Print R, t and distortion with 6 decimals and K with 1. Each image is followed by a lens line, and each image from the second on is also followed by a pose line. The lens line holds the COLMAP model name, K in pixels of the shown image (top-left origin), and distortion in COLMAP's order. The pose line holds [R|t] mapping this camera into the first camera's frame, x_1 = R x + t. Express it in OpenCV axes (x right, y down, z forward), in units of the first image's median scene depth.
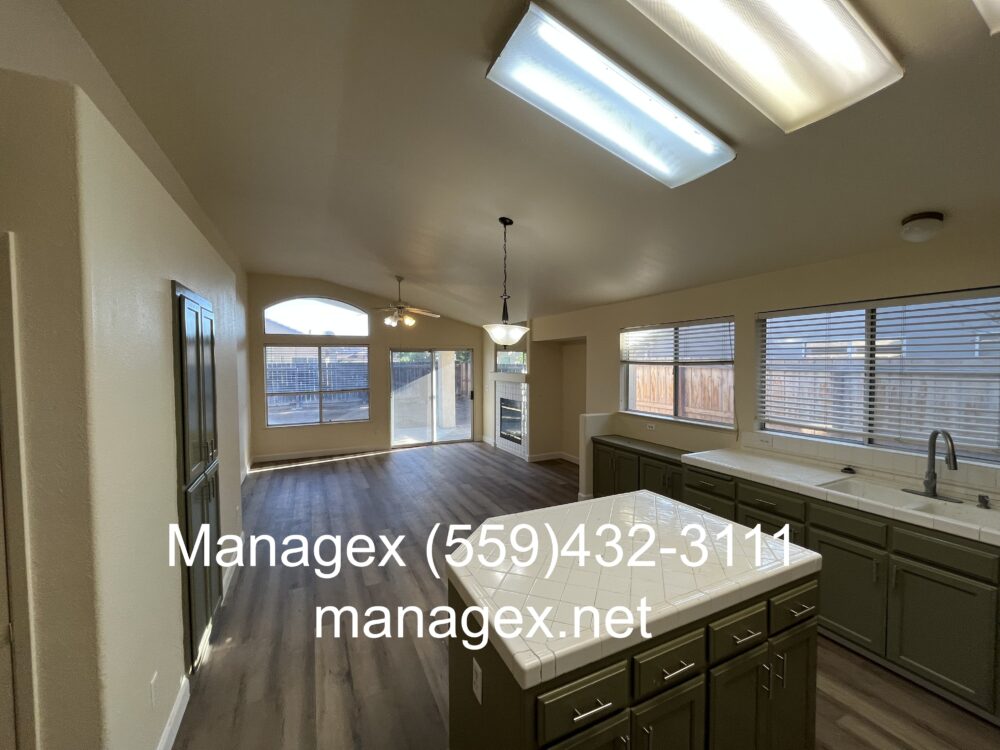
lens RADIAL K [[408.4, 0, 500.9], [0, 408.4, 374.9], [0, 0, 1]] dist [-0.001910, 0.000102]
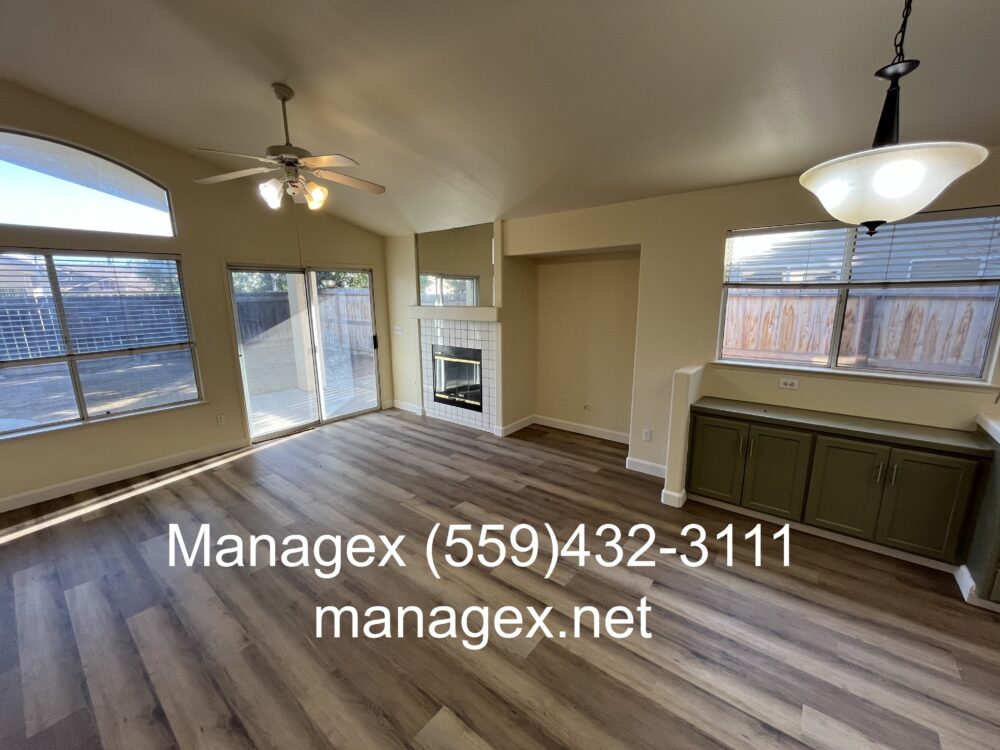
lens RADIAL K [[408.4, 0, 500.7], [0, 408.4, 375.1], [0, 0, 1]] dist [-0.001910, 0.000102]
pose [[0.899064, -0.090265, 0.428412, -0.216953], [0.019222, 0.985711, 0.167345, -0.004313], [-0.437395, -0.142219, 0.887952, 0.398660]]
